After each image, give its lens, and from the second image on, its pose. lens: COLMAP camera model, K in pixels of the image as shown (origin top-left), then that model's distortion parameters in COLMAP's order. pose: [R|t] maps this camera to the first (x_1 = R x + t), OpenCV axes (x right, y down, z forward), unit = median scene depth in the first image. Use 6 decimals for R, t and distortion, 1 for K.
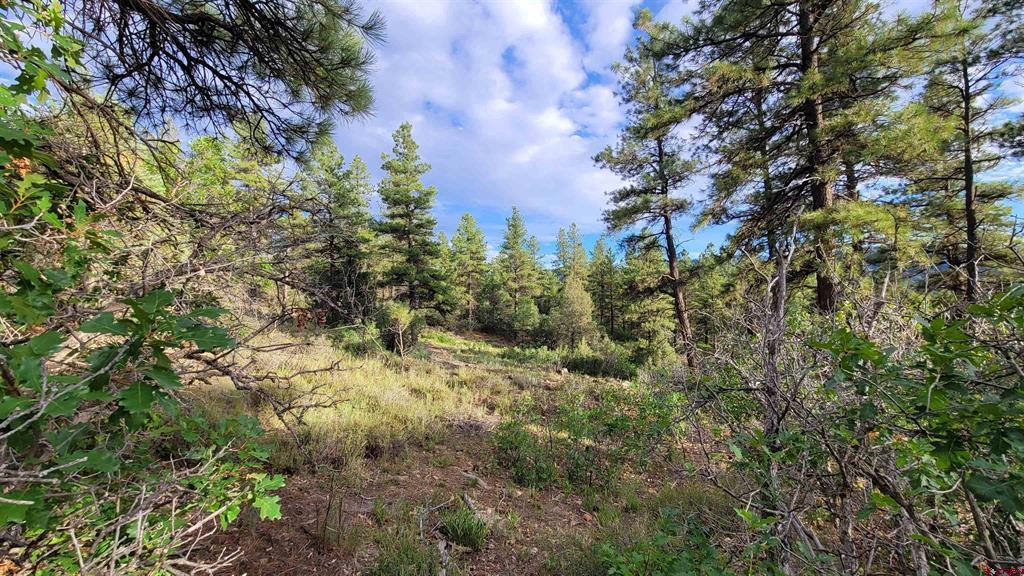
lens RADIAL K [[409.5, 0, 519.6], [0, 409.5, 294.2], [0, 0, 1]] dist [-0.001062, 0.000336]
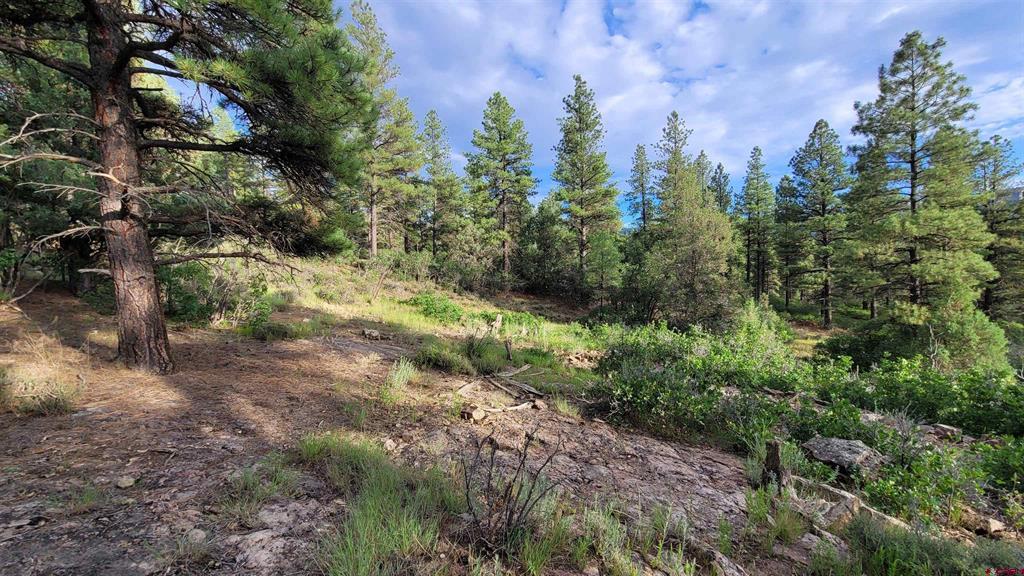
lens RADIAL K [[409.5, 0, 527.6], [0, 409.5, 284.7], [0, 0, 1]] dist [-0.001062, 0.000336]
pose [[0.995462, -0.012684, -0.094312, -0.033685], [0.018509, 0.997957, 0.061152, 0.043223], [0.093344, -0.062620, 0.993663, 0.408670]]
